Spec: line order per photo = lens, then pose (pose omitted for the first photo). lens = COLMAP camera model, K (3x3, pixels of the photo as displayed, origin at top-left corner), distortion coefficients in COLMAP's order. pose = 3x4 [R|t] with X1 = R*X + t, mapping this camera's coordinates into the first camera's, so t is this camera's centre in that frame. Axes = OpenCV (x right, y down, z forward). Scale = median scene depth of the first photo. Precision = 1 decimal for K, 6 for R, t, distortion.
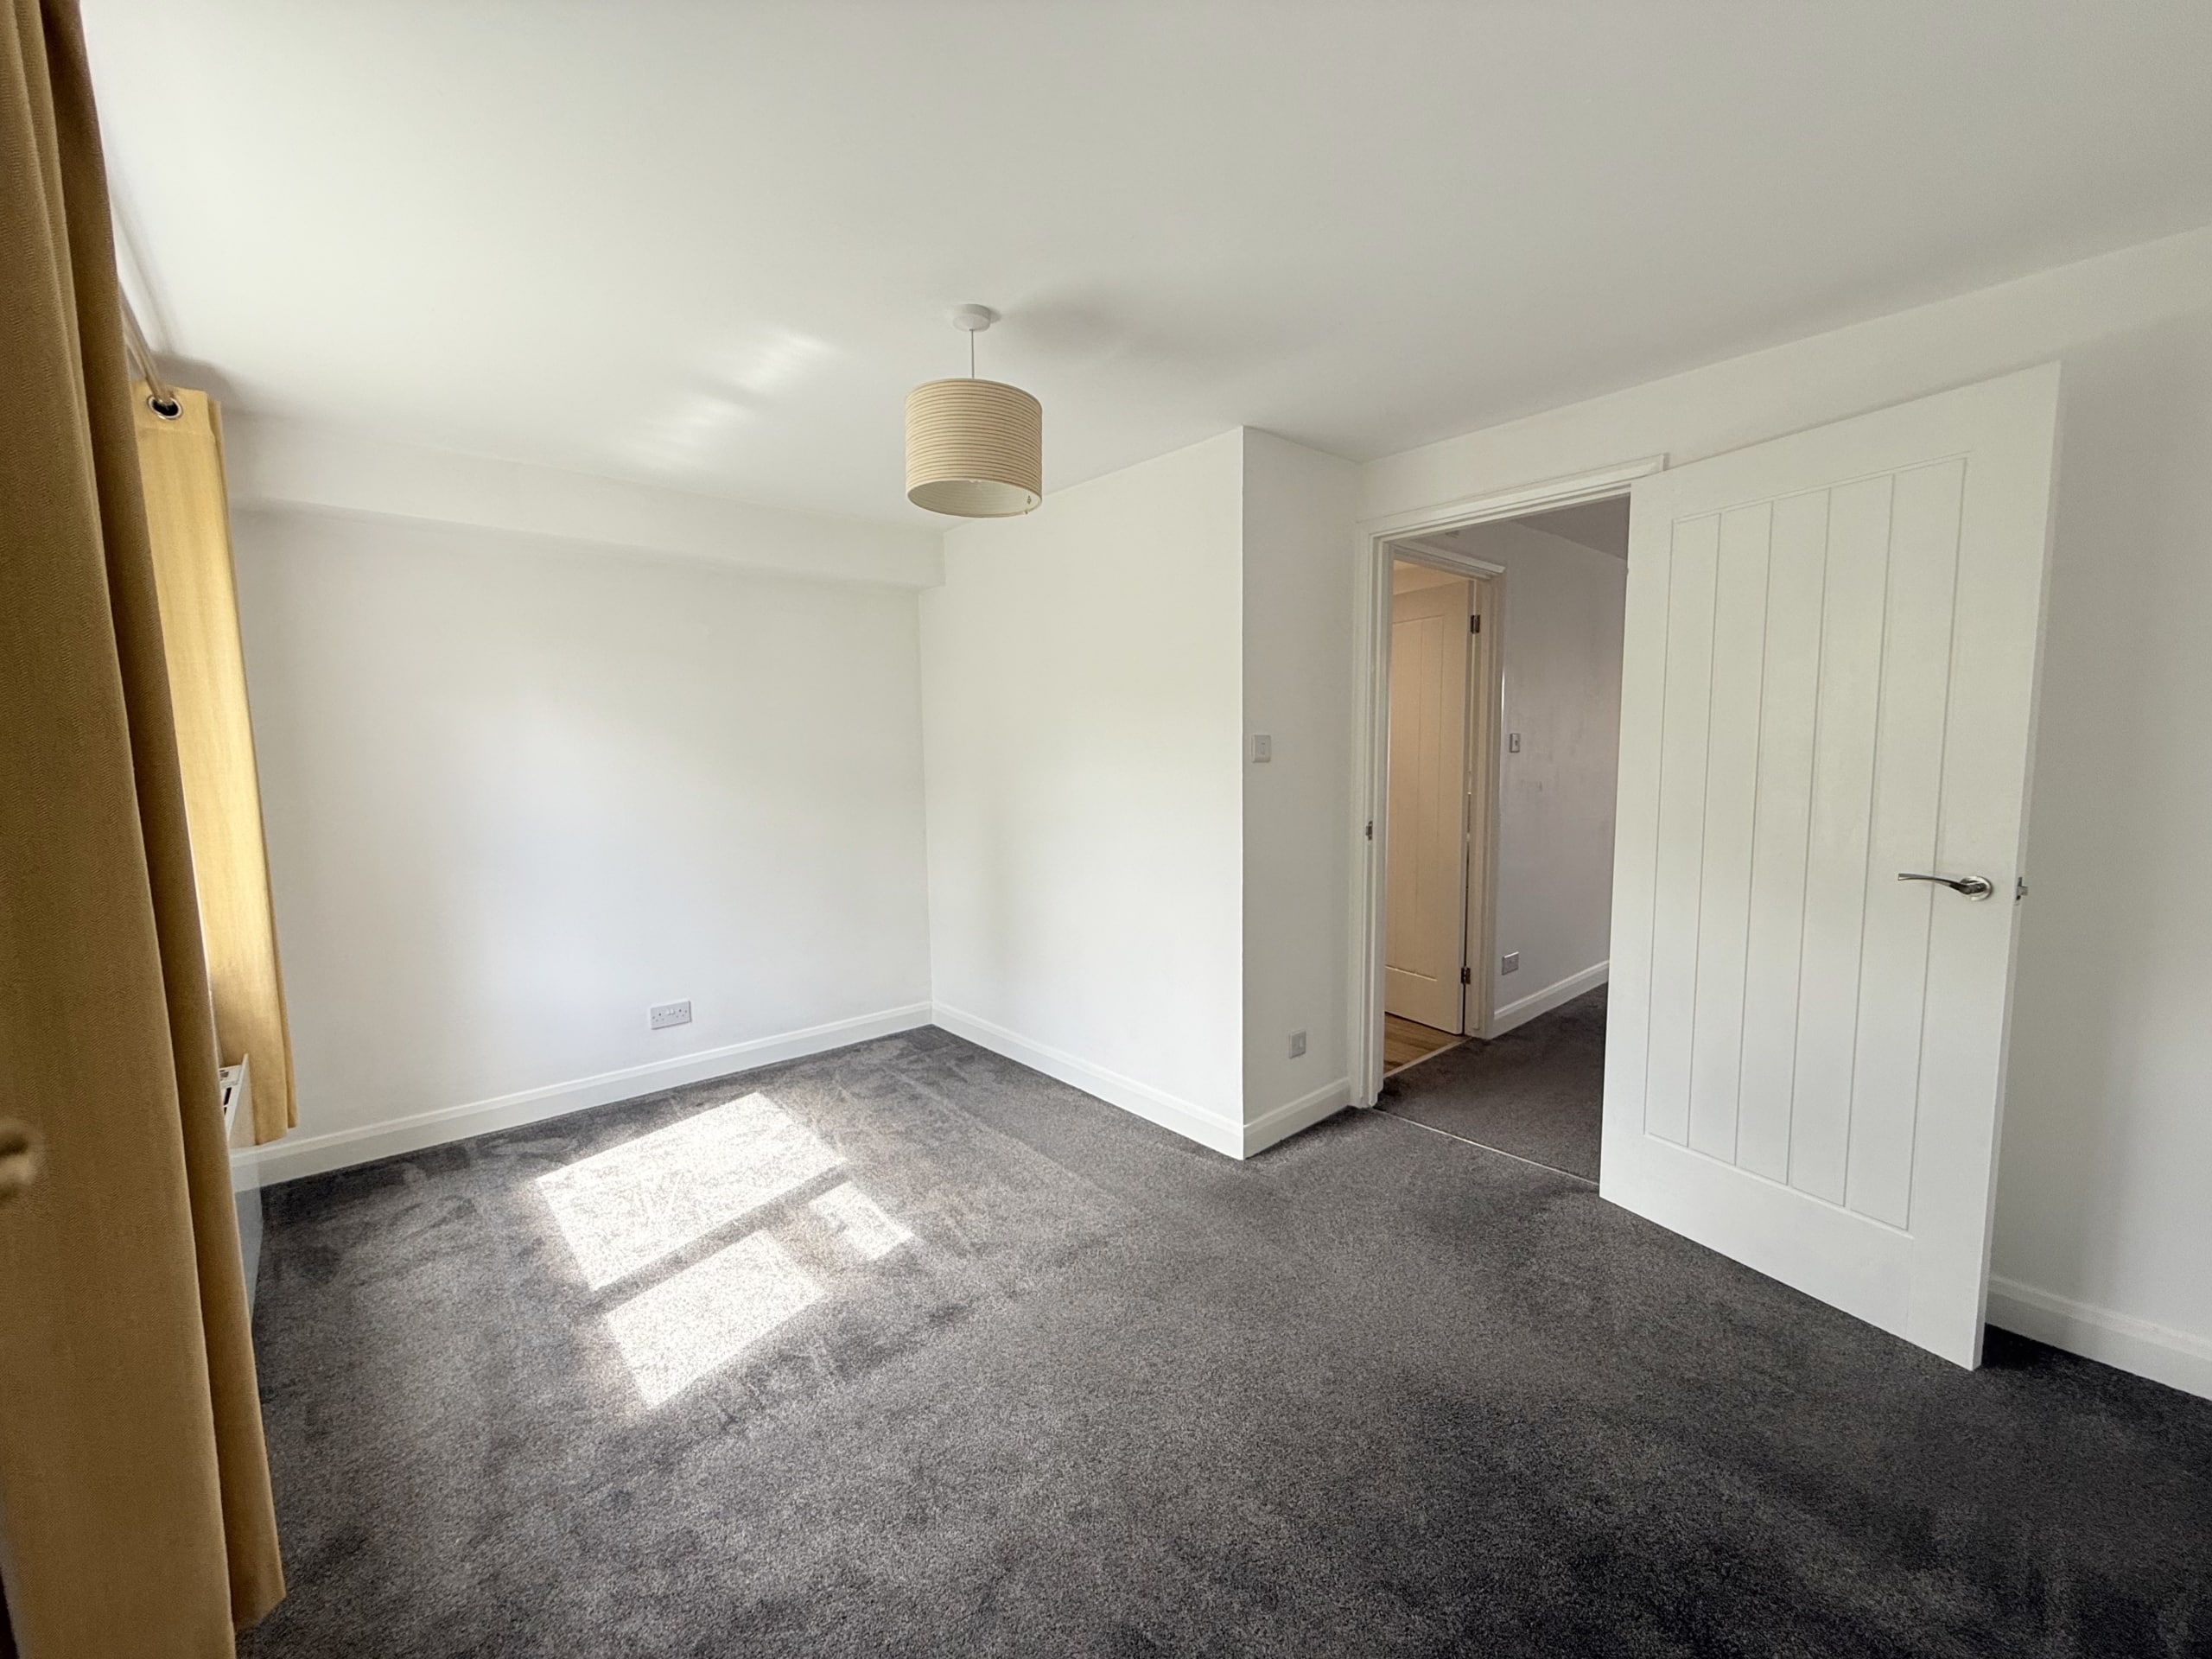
lens RADIAL K [[879.6, 0, 1097.6], [0, 879.6, 832.0], [0, 0, 1]] dist [0.001297, -0.000018]
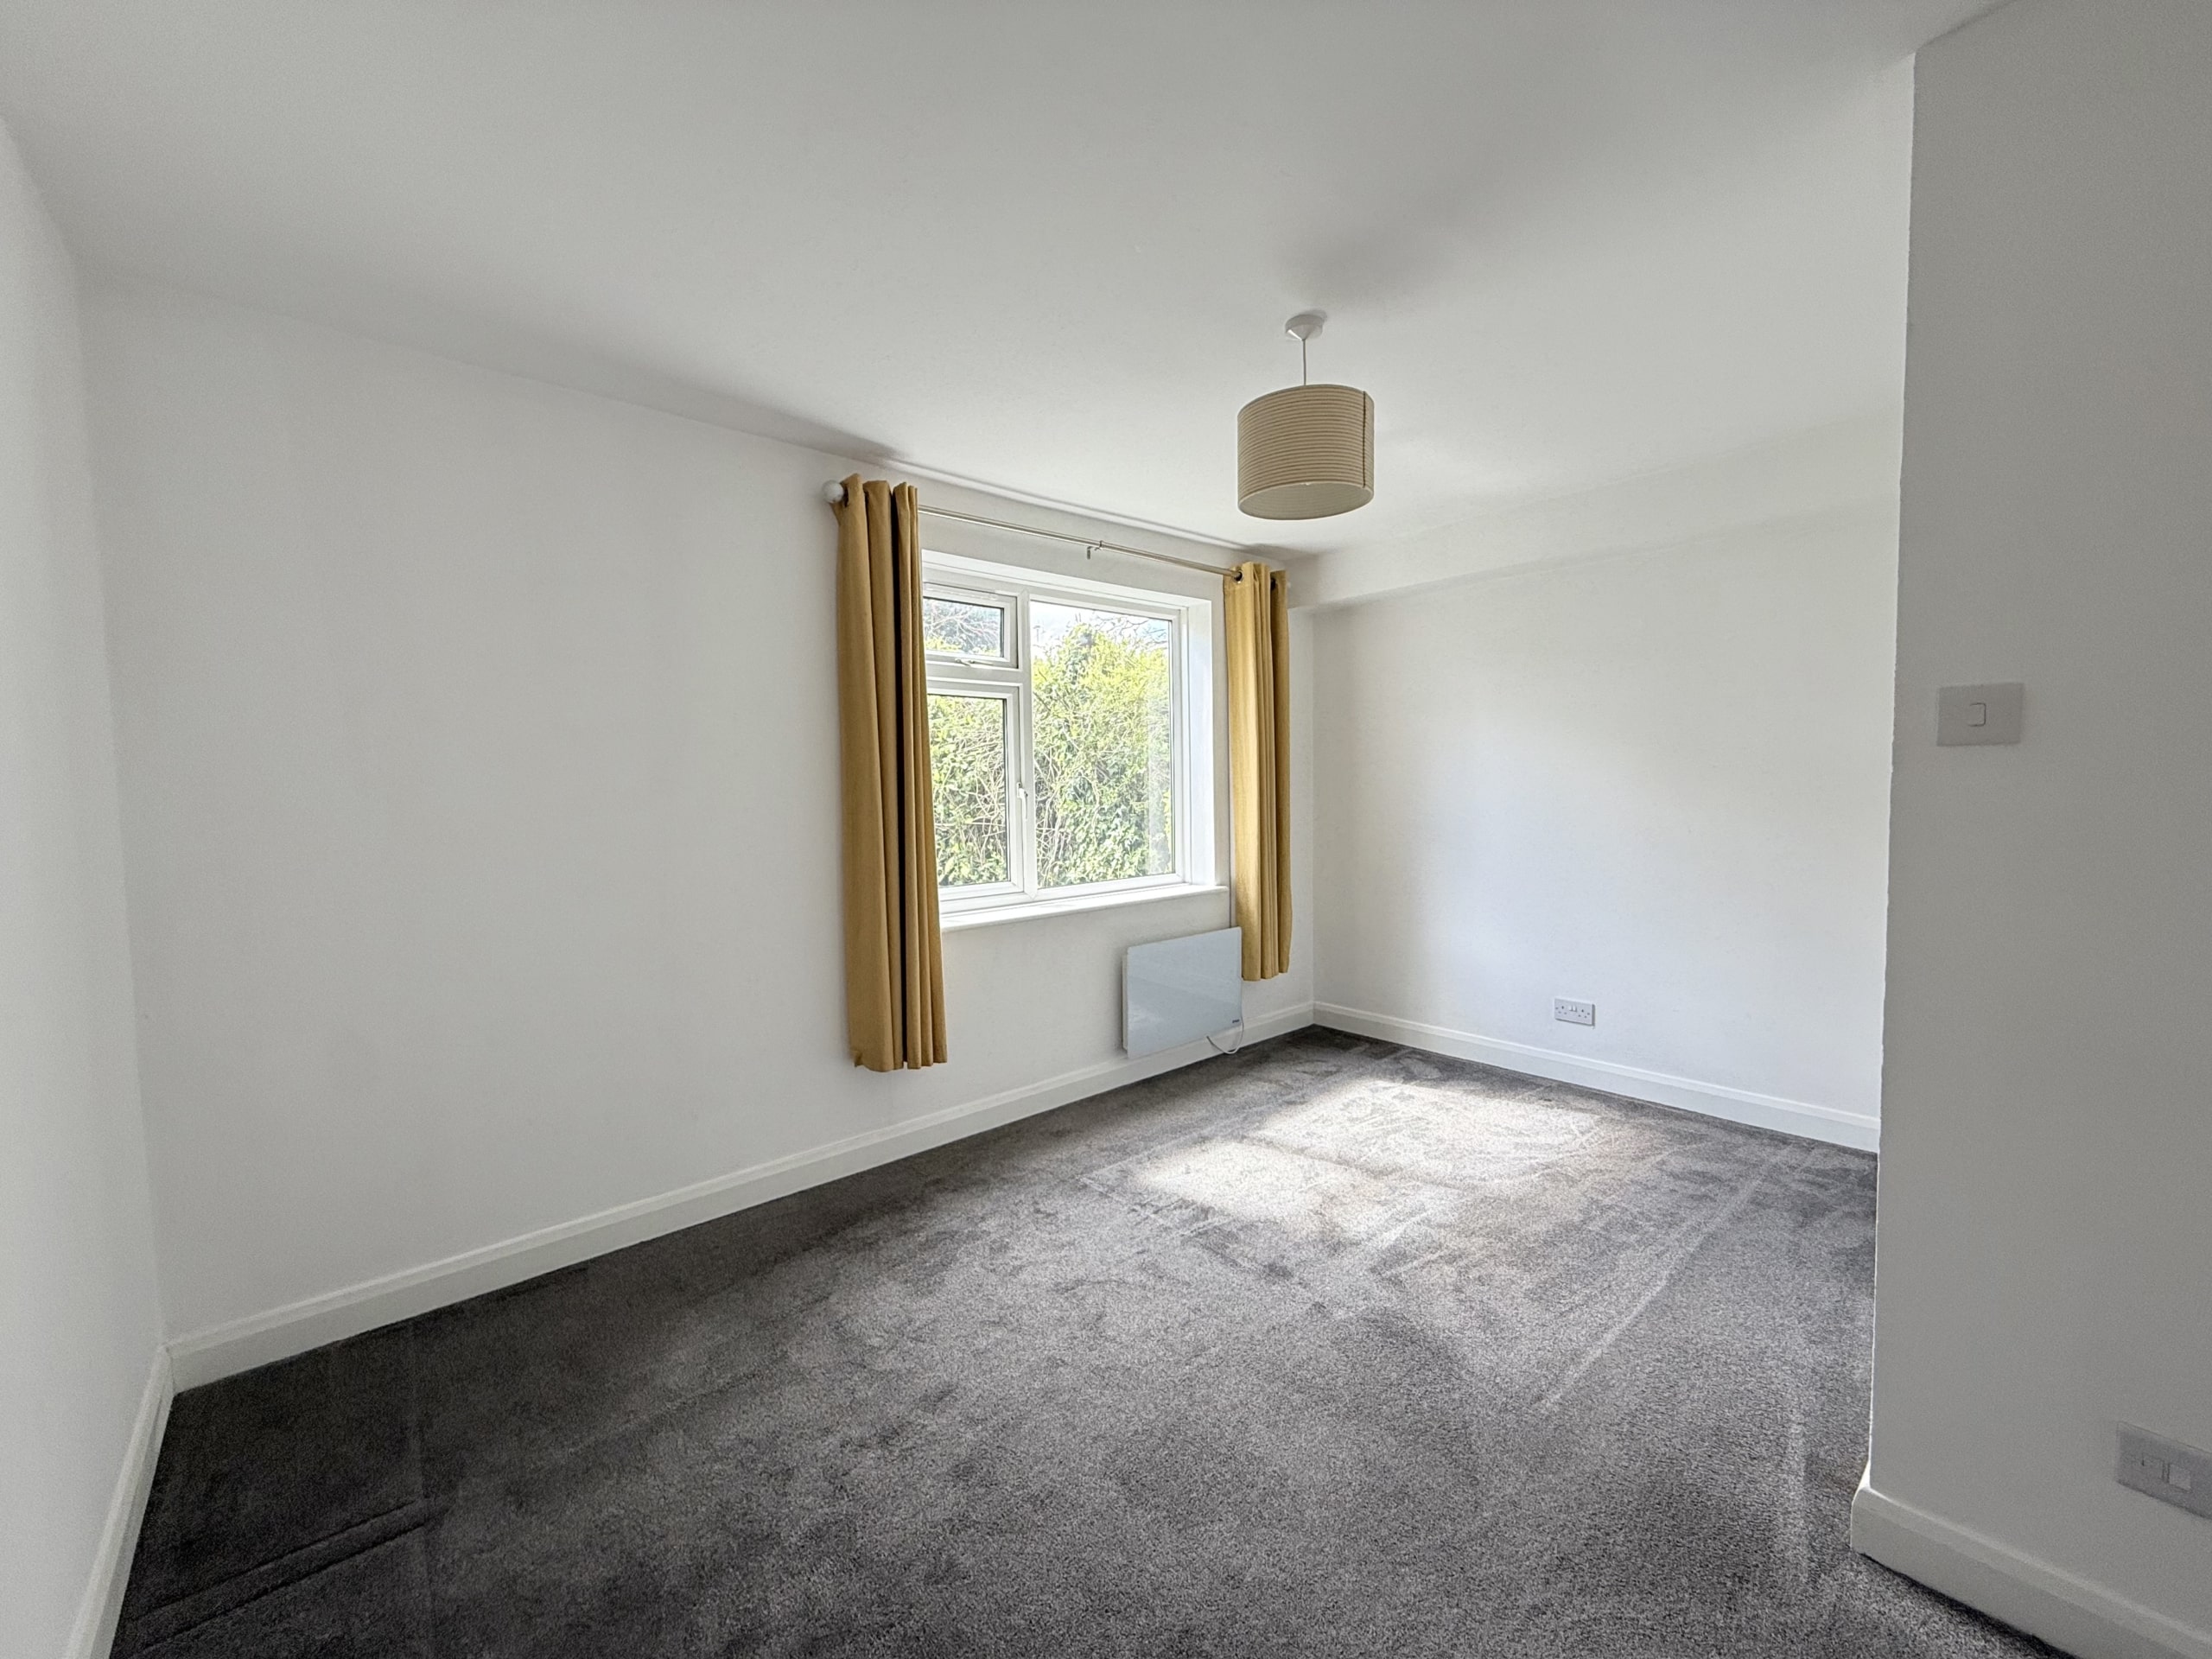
lens RADIAL K [[879.6, 0, 1103.9], [0, 879.6, 829.6], [0, 0, 1]] dist [0.001297, -0.000018]
pose [[0.003557, 0.064346, -0.997921, 0.612090], [-0.074367, 0.995181, 0.063905, -0.029765], [0.997225, 0.073985, 0.008325, 0.525410]]
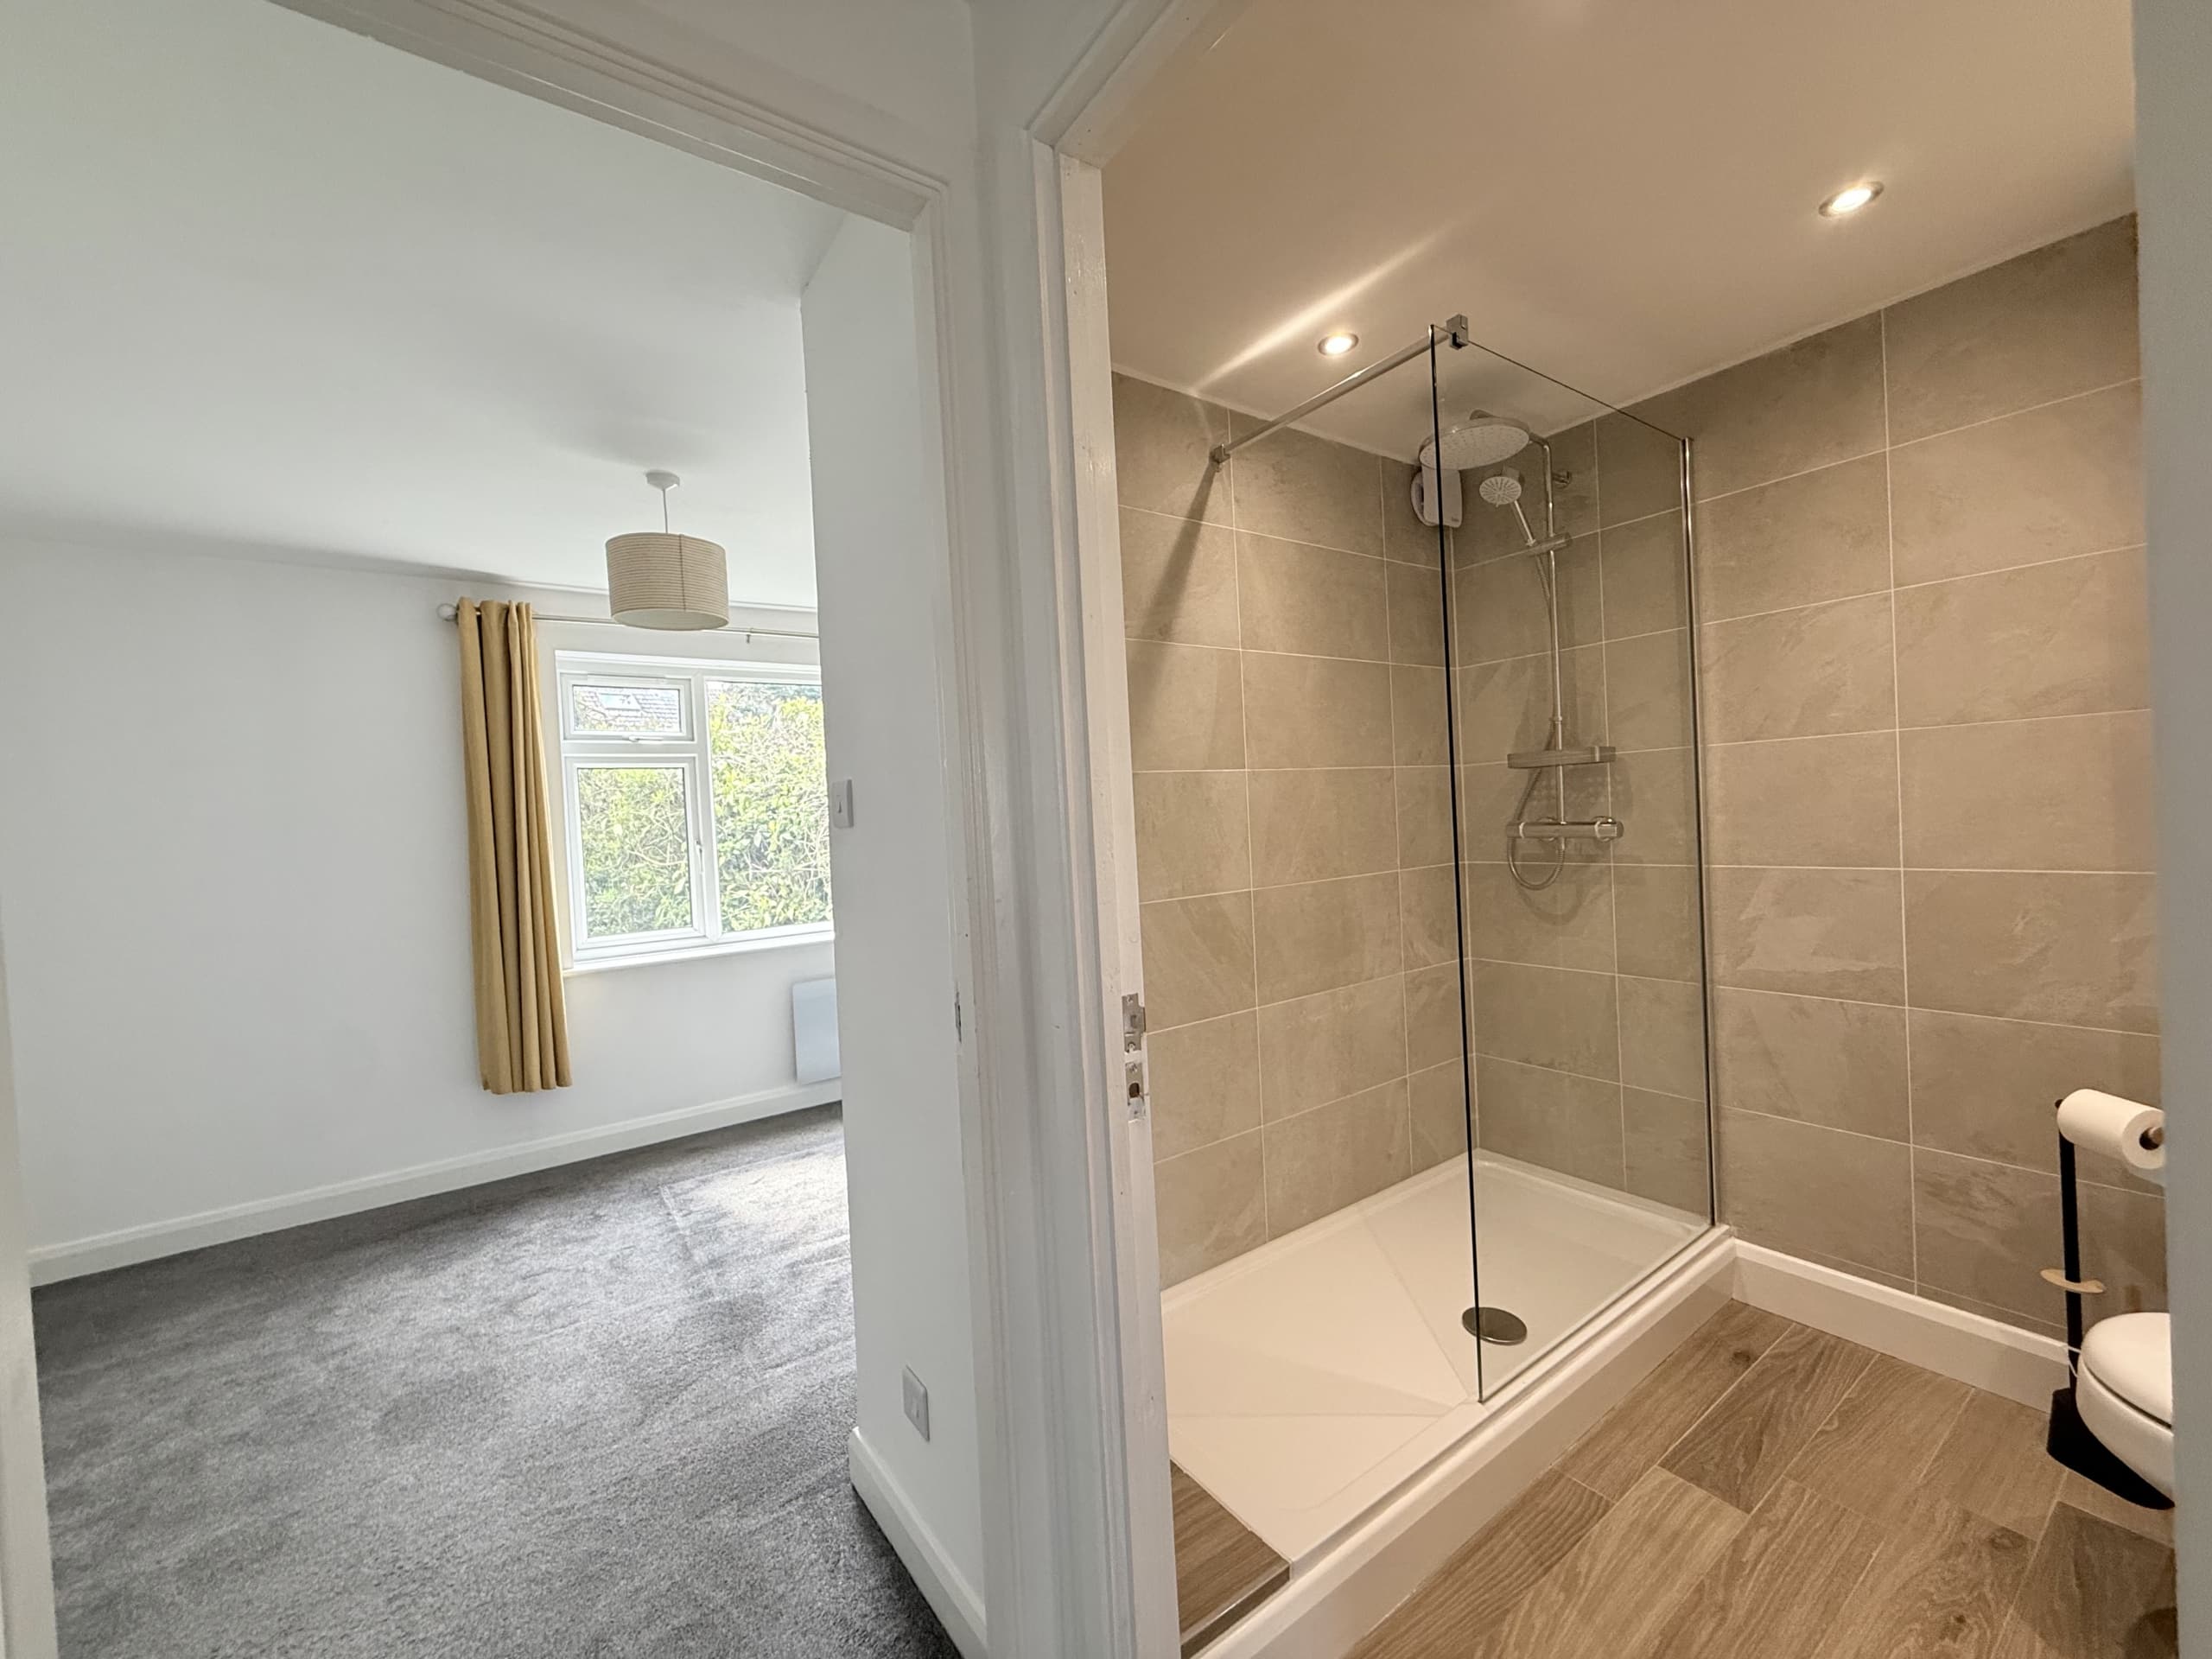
lens RADIAL K [[879.6, 0, 1093.2], [0, 879.6, 830.2], [0, 0, 1]] dist [0.001297, -0.000018]
pose [[-0.094145, 0.034152, -0.994973, 0.714411], [-0.041904, 0.998390, 0.038235, -0.102056], [0.994676, 0.045293, -0.092562, 1.155487]]
